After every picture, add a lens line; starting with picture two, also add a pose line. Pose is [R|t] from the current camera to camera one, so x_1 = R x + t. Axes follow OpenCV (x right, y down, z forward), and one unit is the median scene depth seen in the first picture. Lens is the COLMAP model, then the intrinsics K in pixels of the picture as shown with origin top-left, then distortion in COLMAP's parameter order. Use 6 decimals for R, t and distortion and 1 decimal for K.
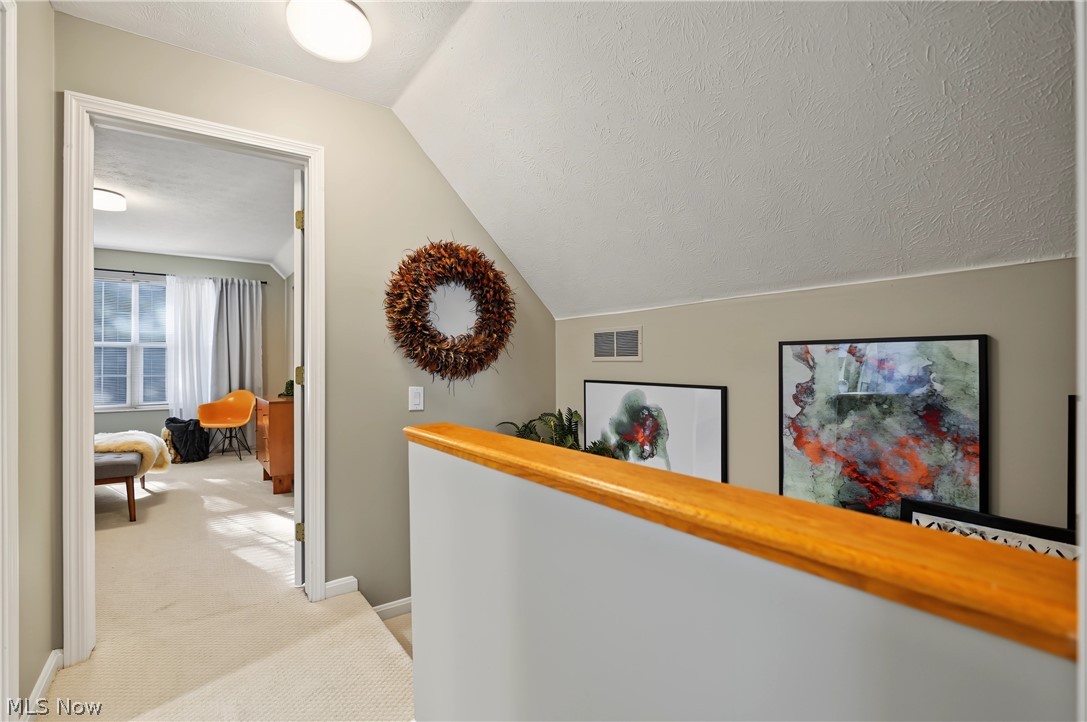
lens RADIAL K [[507.9, 0, 543.5], [0, 507.9, 363.9], [0, 0, 1]] dist [-0.014331, 0.004478]
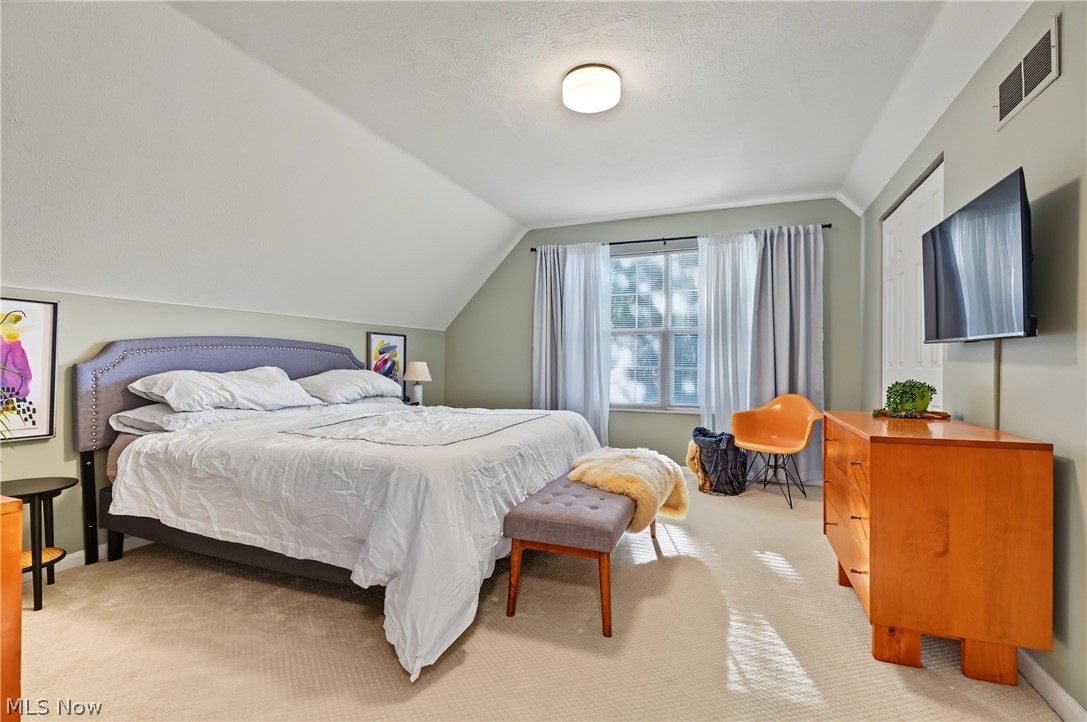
lens RADIAL K [[507.9, 0, 543.5], [0, 507.9, 363.9], [0, 0, 1]] dist [-0.014331, 0.004478]
pose [[0.553048, 0.006872, -0.833121, -0.239159], [-0.004340, 0.999976, 0.005368, 0.010256], [0.833138, 0.000647, 0.553065, 0.384653]]
